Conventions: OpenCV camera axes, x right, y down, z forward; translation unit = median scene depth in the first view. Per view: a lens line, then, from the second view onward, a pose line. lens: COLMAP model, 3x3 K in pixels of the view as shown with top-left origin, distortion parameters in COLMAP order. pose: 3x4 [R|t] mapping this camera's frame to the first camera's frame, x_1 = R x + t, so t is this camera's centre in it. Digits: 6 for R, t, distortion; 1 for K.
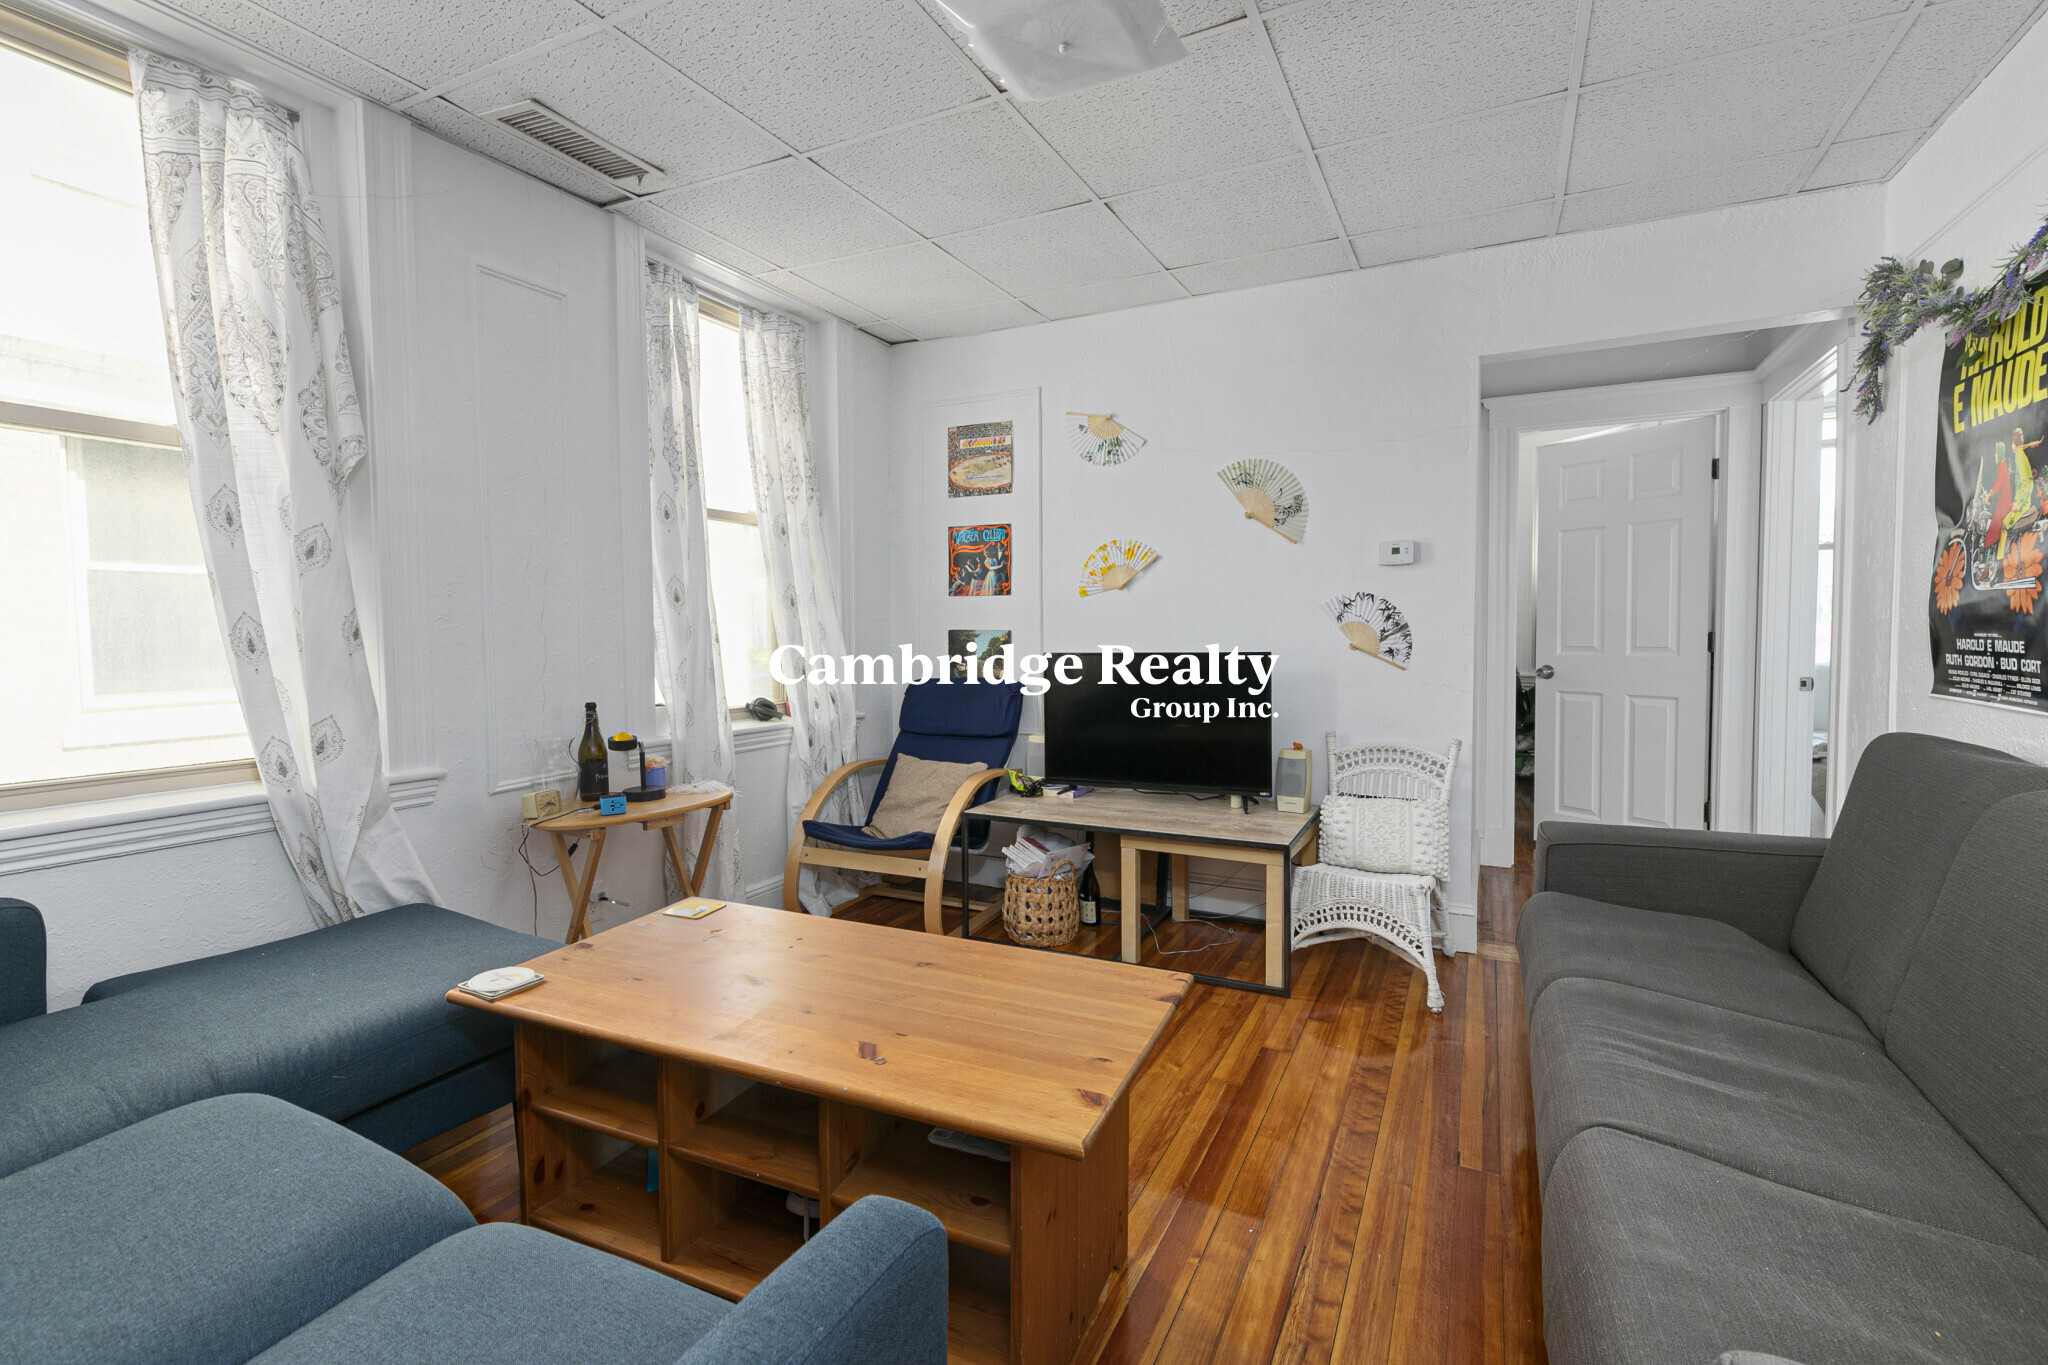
lens RADIAL K [[937.1, 0, 1018.5], [0, 937.1, 678.2], [0, 0, 1]] dist [0.001059, 0.000059]
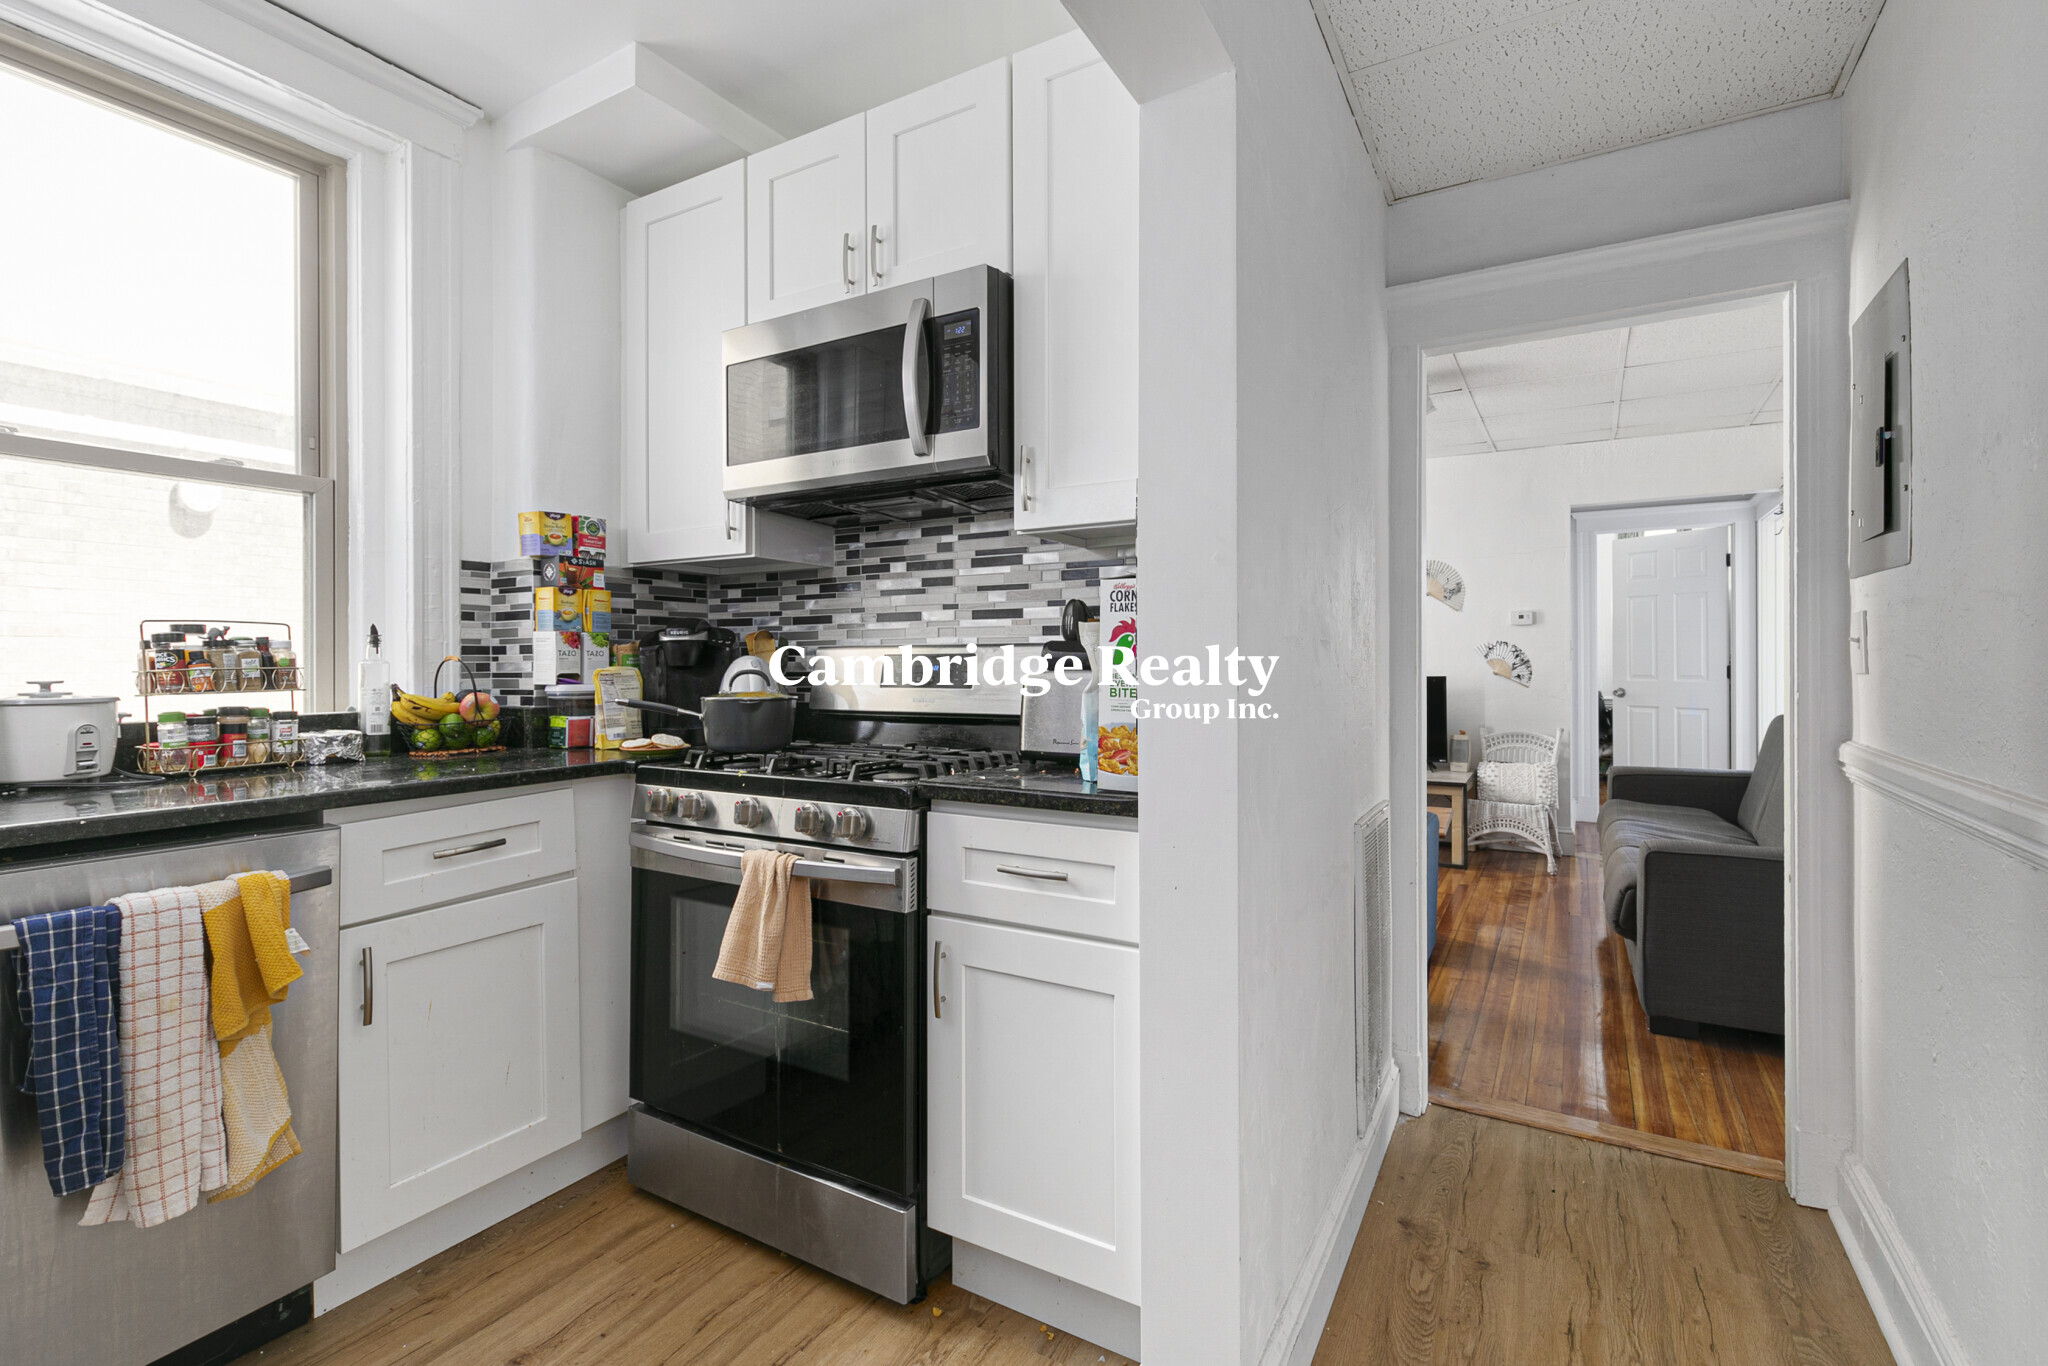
lens RADIAL K [[937.1, 0, 1031.6], [0, 937.1, 673.6], [0, 0, 1]] dist [0.001059, 0.000059]
pose [[0.997922, 0.001939, -0.064405, -0.369829], [-0.004700, 0.999075, -0.042742, 0.043403], [0.064262, 0.042956, 0.997008, -0.739013]]
